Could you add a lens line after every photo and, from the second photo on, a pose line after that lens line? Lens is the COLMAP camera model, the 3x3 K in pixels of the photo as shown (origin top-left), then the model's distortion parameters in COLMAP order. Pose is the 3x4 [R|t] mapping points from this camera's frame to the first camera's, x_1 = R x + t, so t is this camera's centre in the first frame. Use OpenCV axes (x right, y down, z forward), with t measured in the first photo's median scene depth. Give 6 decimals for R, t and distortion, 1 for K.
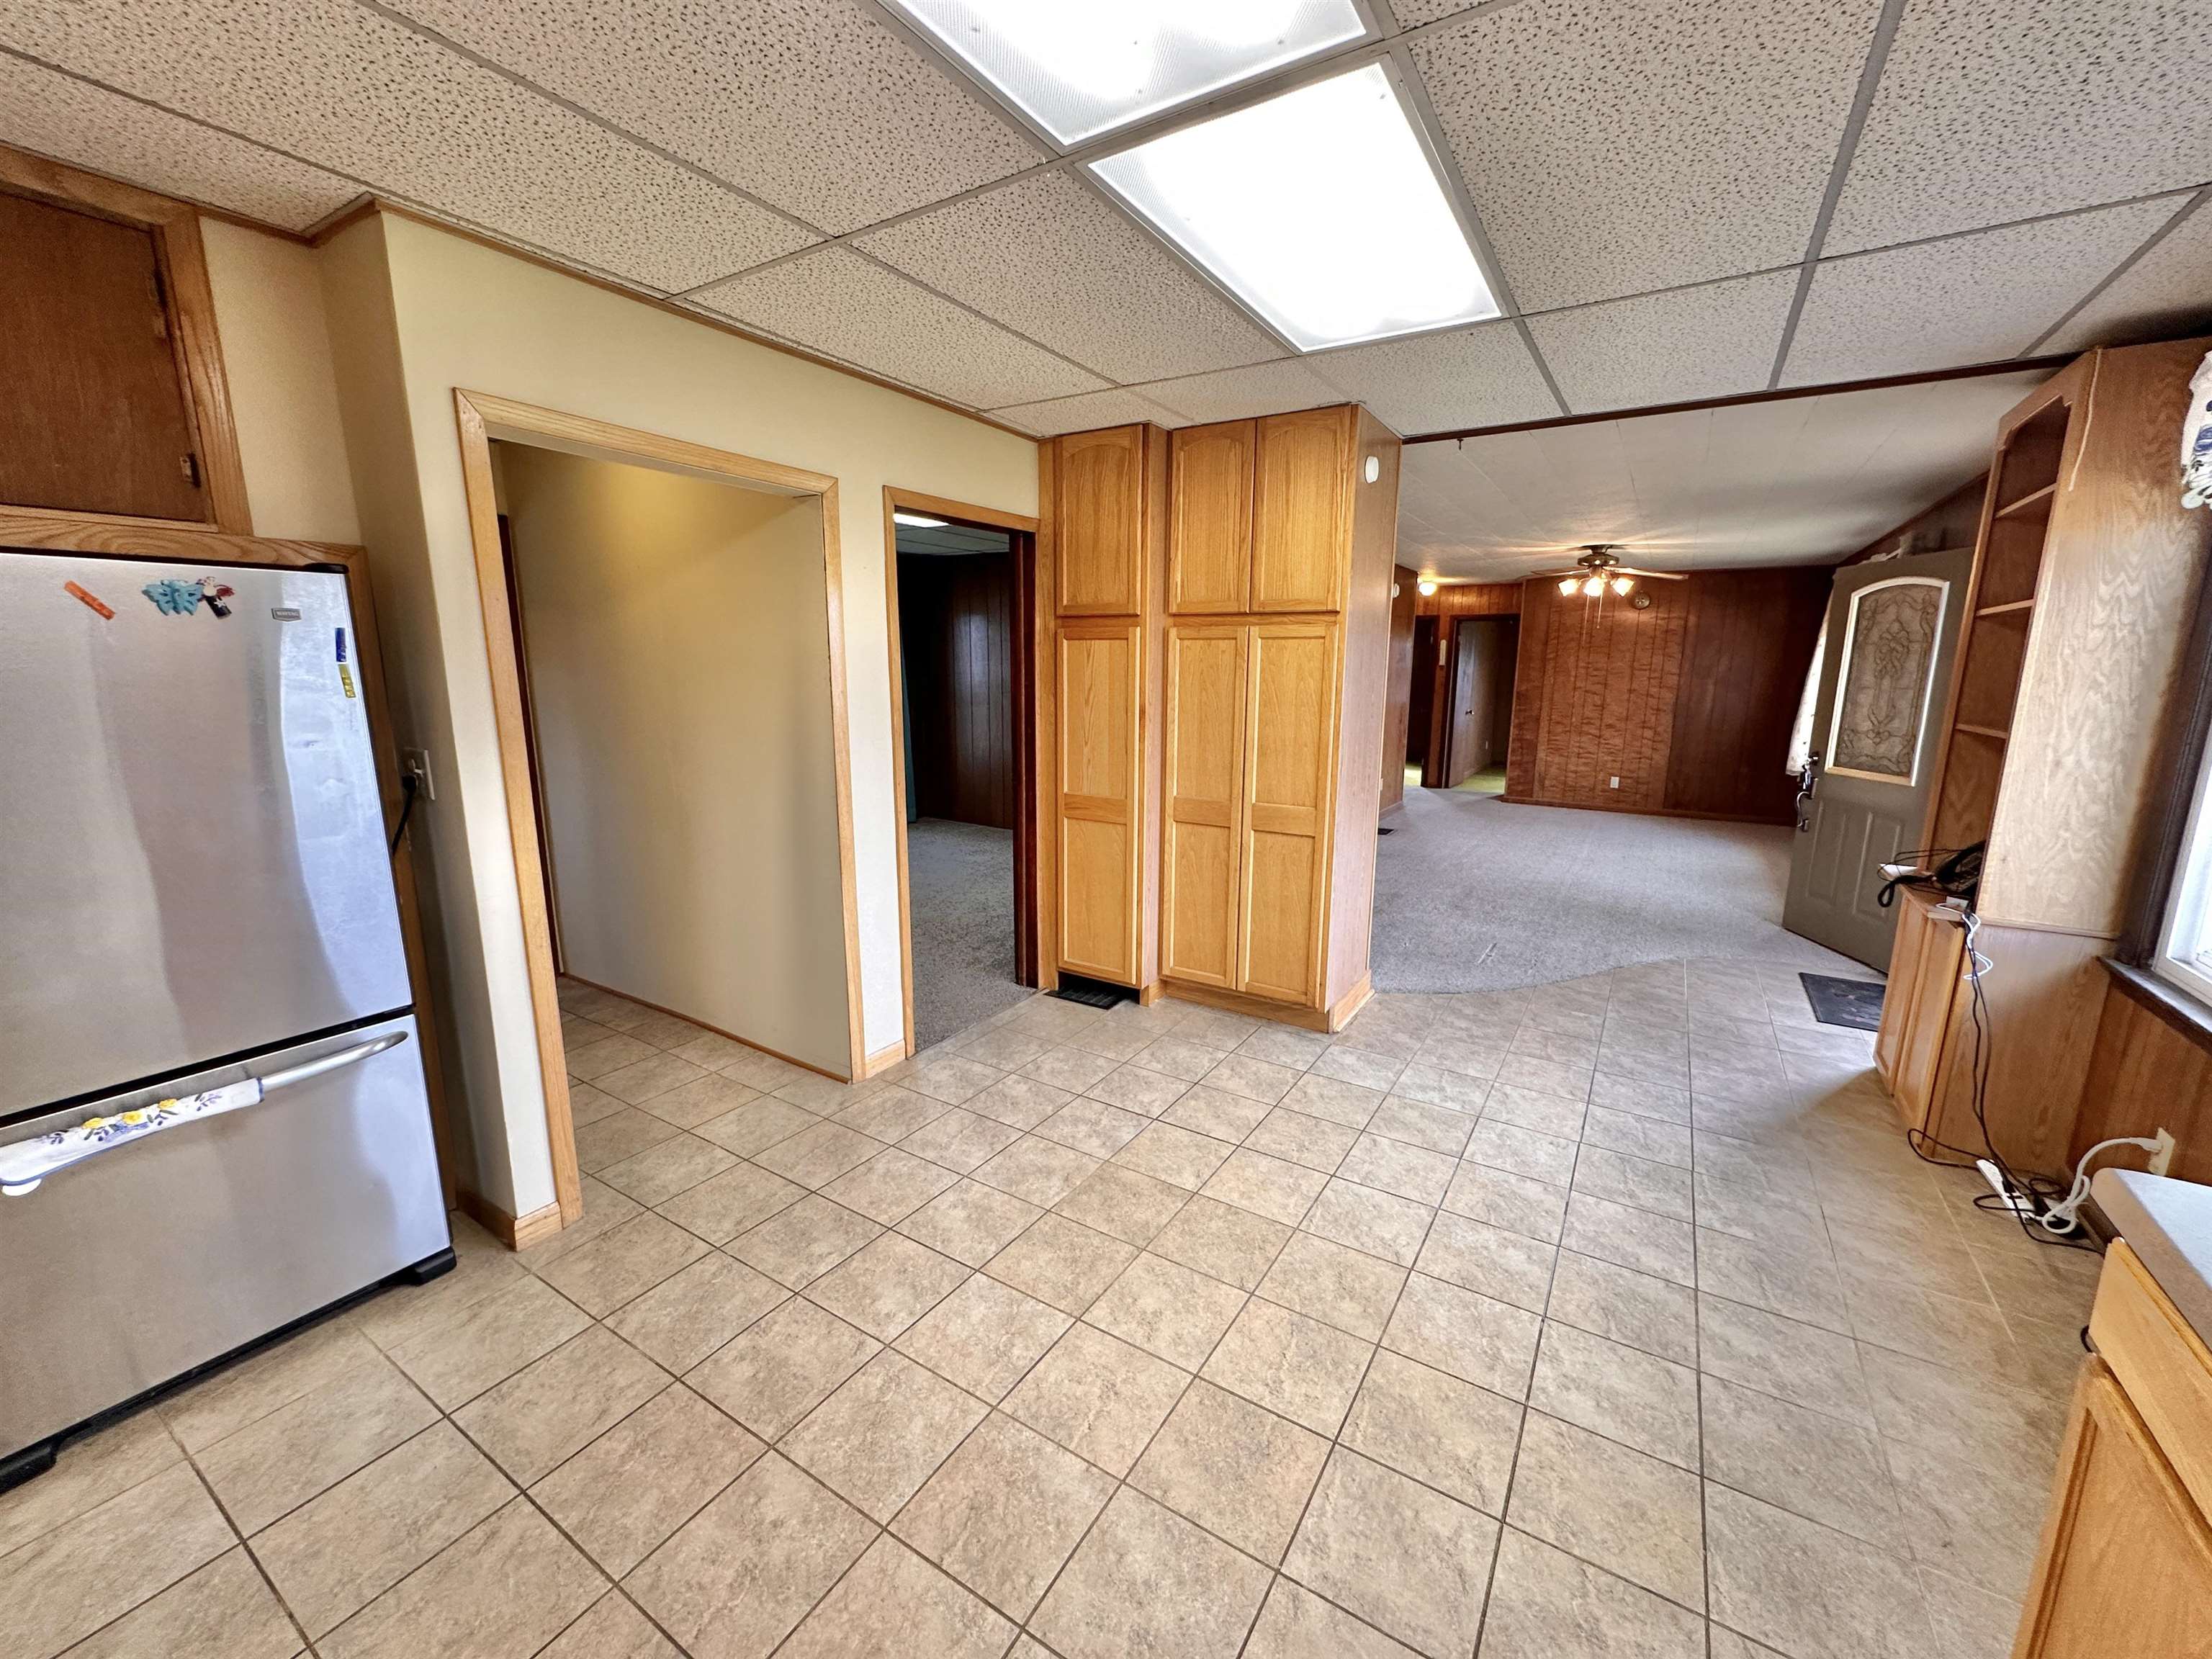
lens RADIAL K [[886.6, 0, 1104.6], [0, 886.6, 828.1], [0, 0, 1]] dist [0.000190, -0.000286]
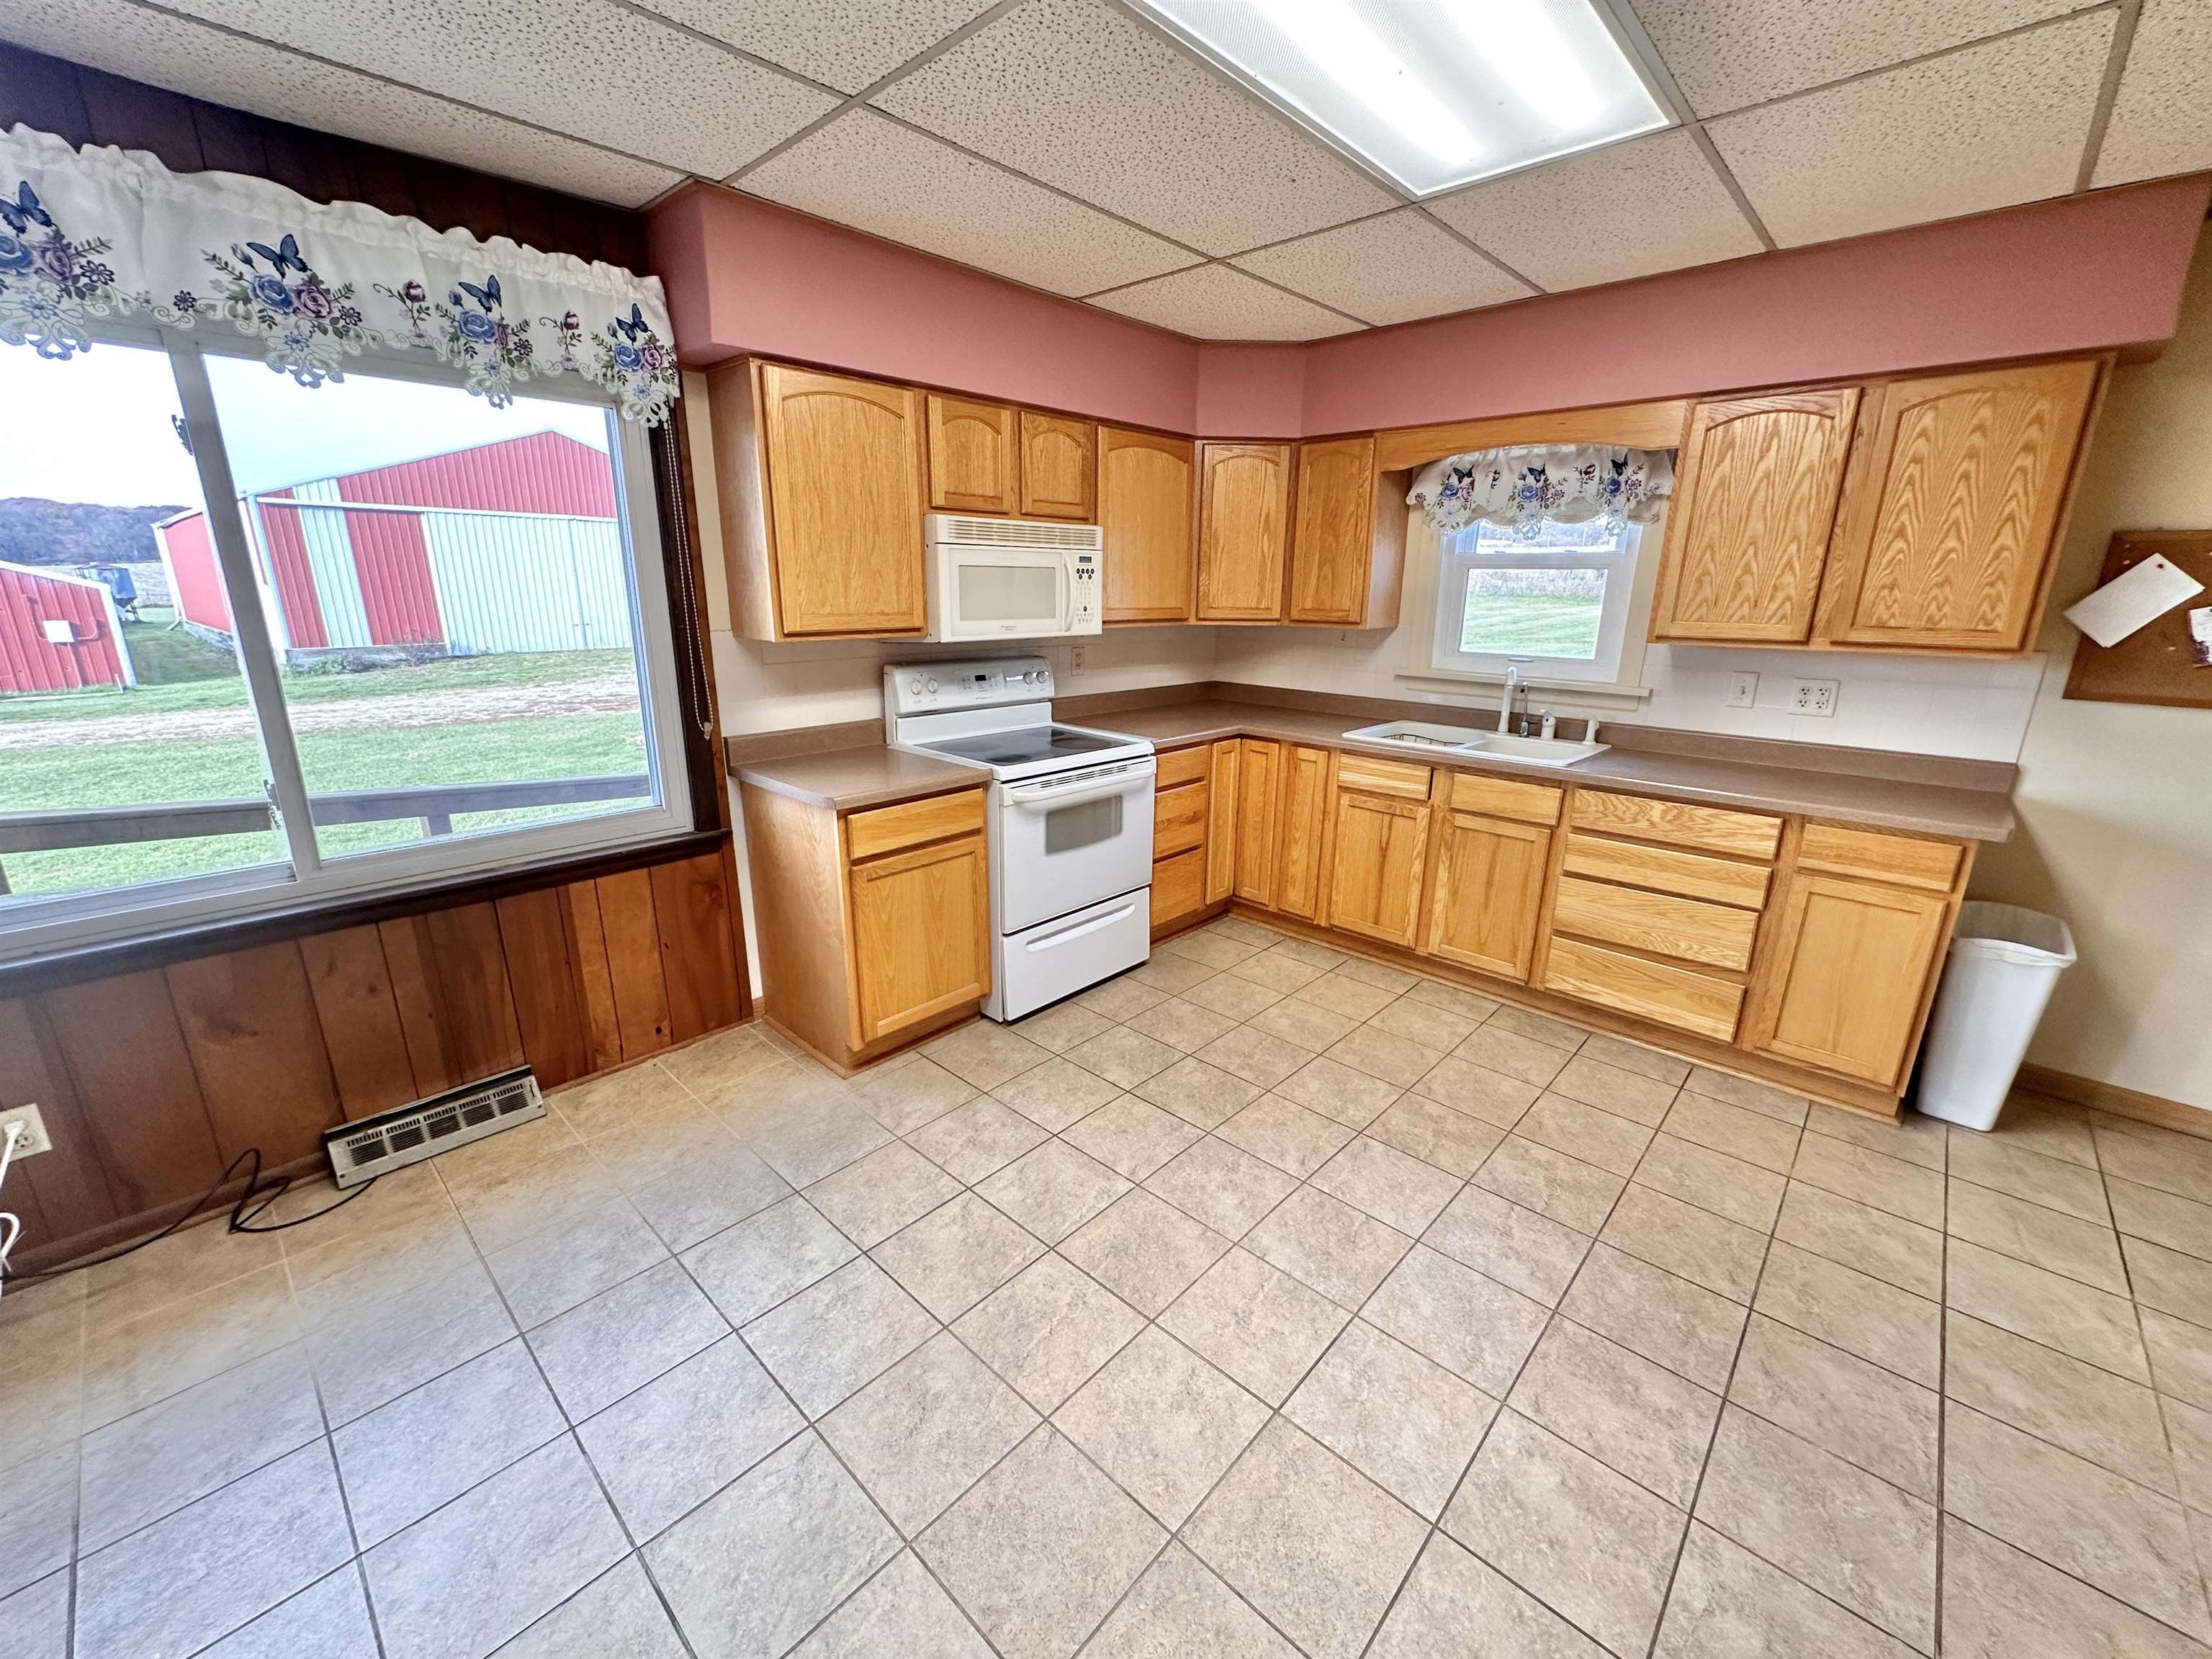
lens RADIAL K [[886.6, 0, 1104.6], [0, 886.6, 828.1], [0, 0, 1]] dist [0.000190, -0.000286]
pose [[-0.982099, -0.069414, 0.175108, 0.017744], [0.015205, 0.897376, 0.441004, -0.252749], [-0.187750, 0.435772, -0.880257, 1.363716]]
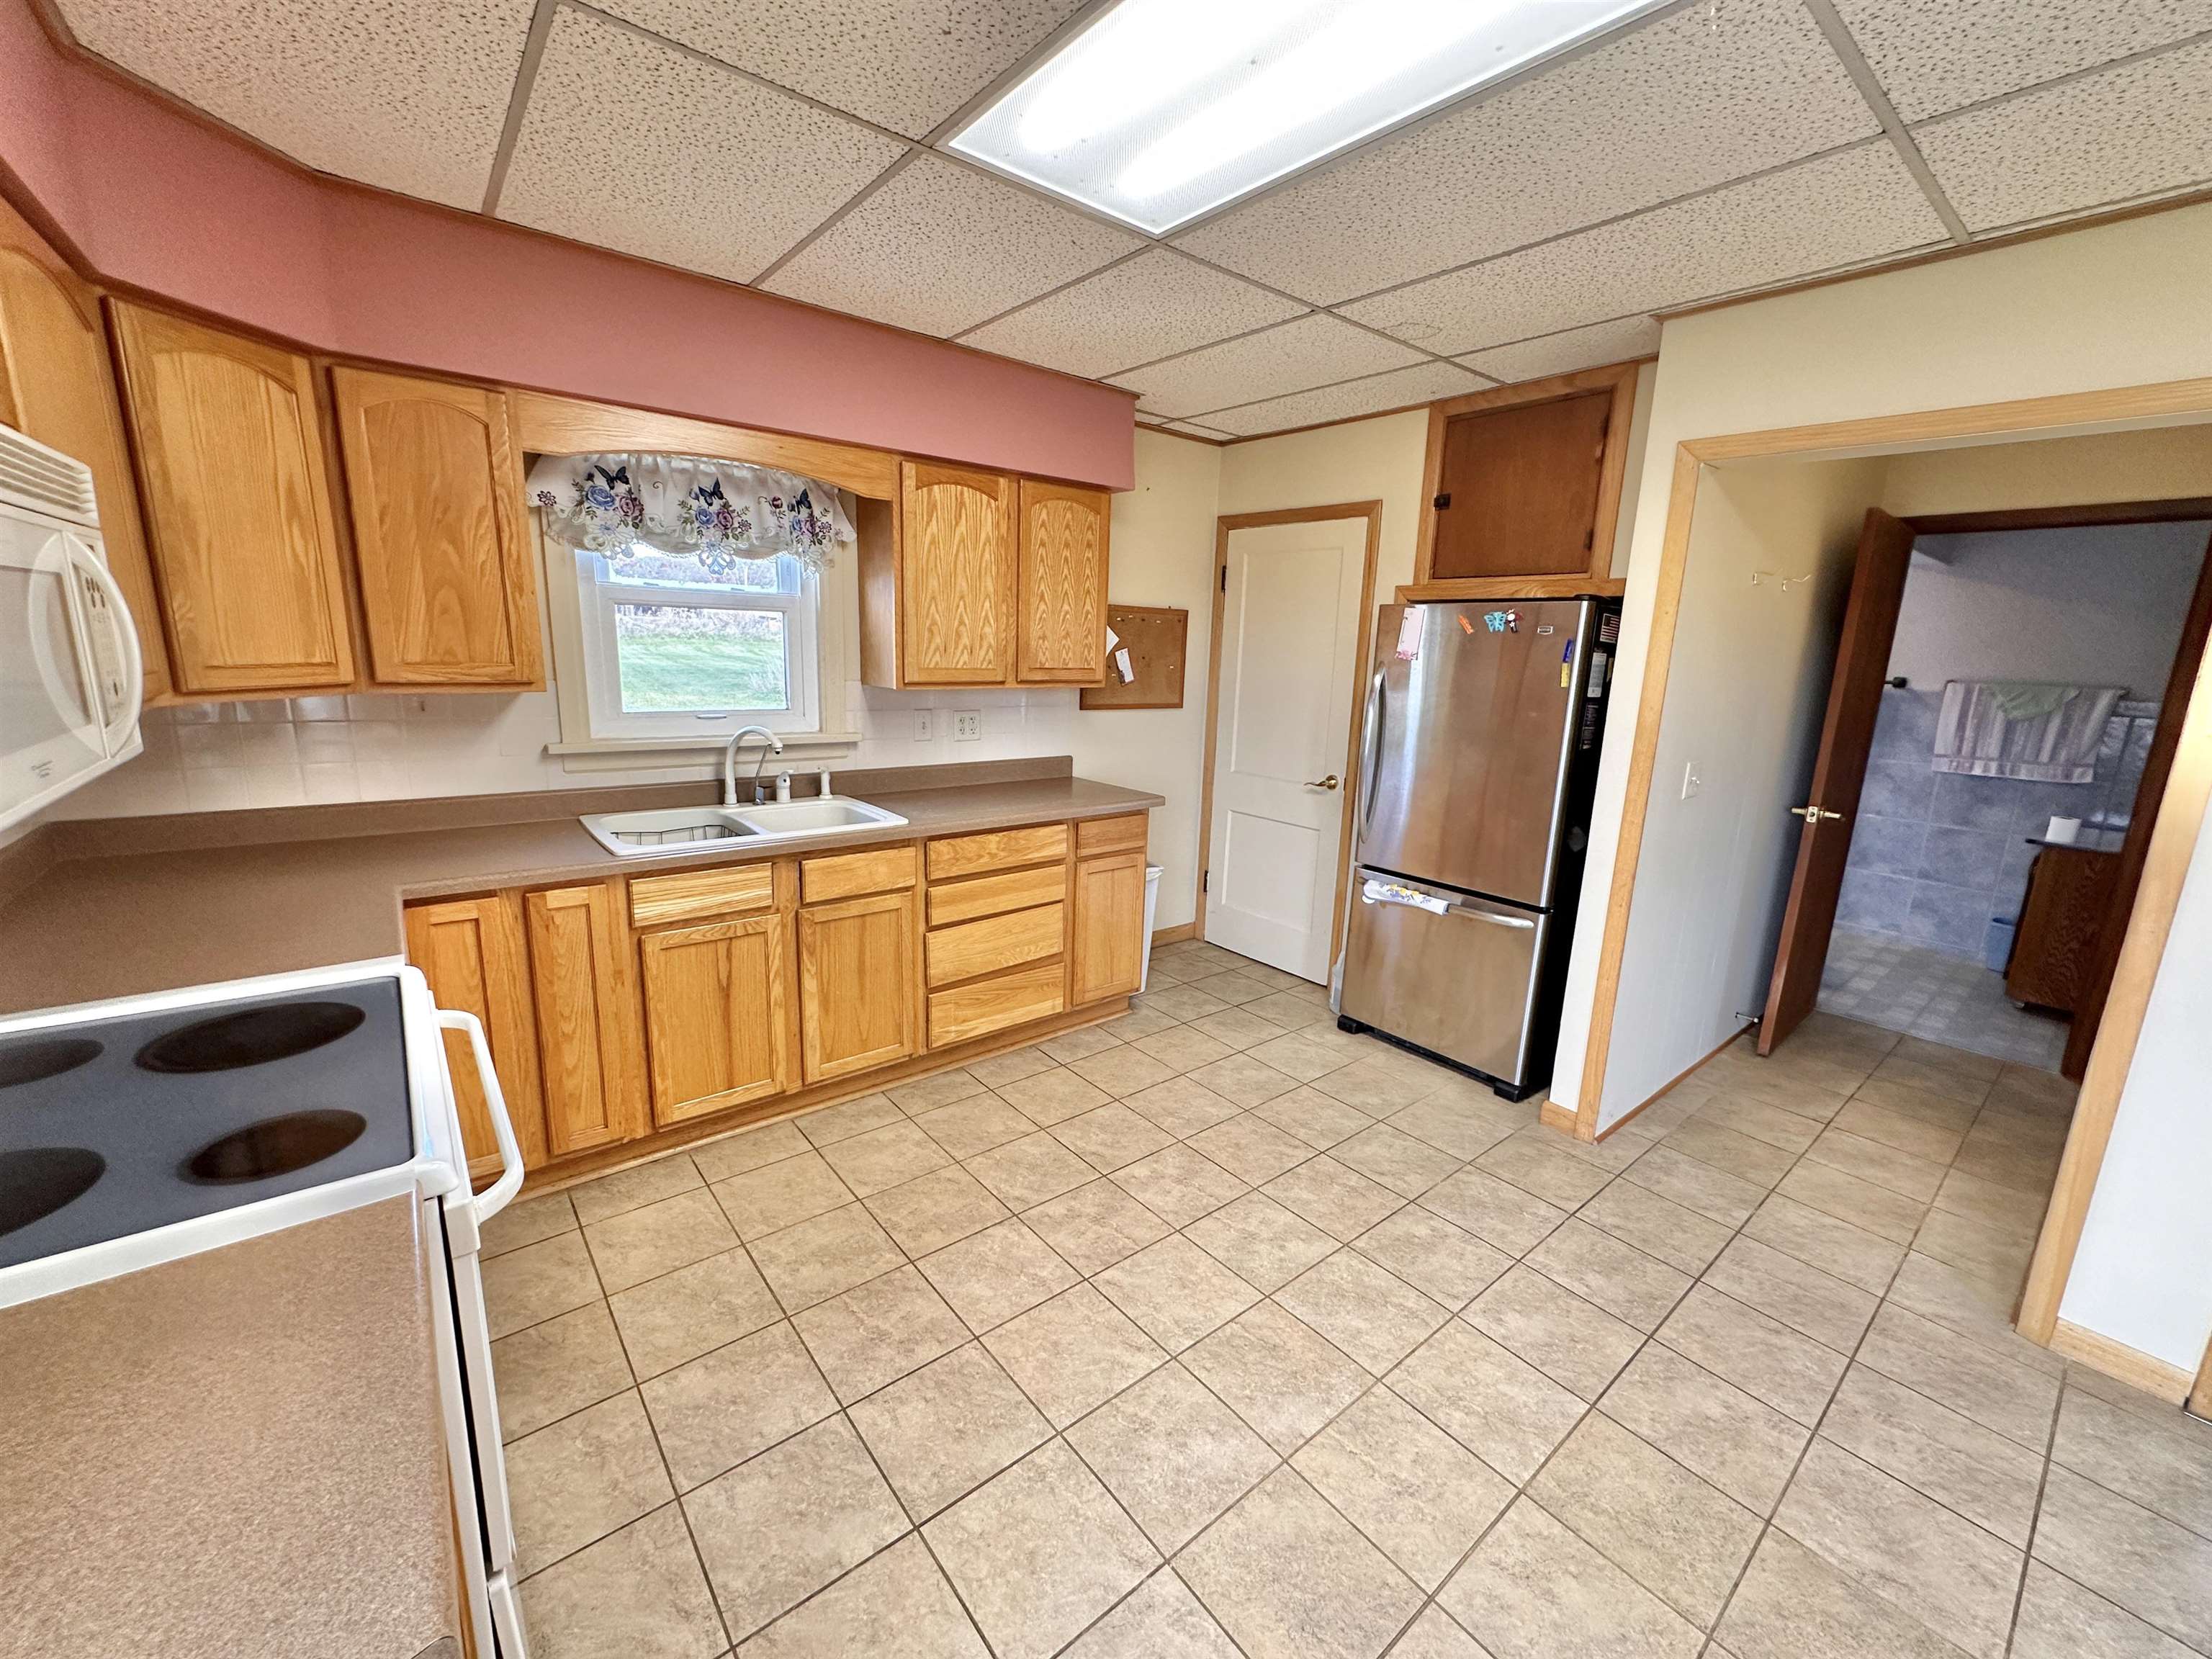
lens RADIAL K [[886.6, 0, 1104.6], [0, 886.6, 828.1], [0, 0, 1]] dist [0.000190, -0.000286]
pose [[-0.317869, 0.177835, -0.931308, 0.652142], [-0.213037, 0.943740, 0.252922, -0.114008], [0.923891, 0.278799, -0.262100, 0.631739]]
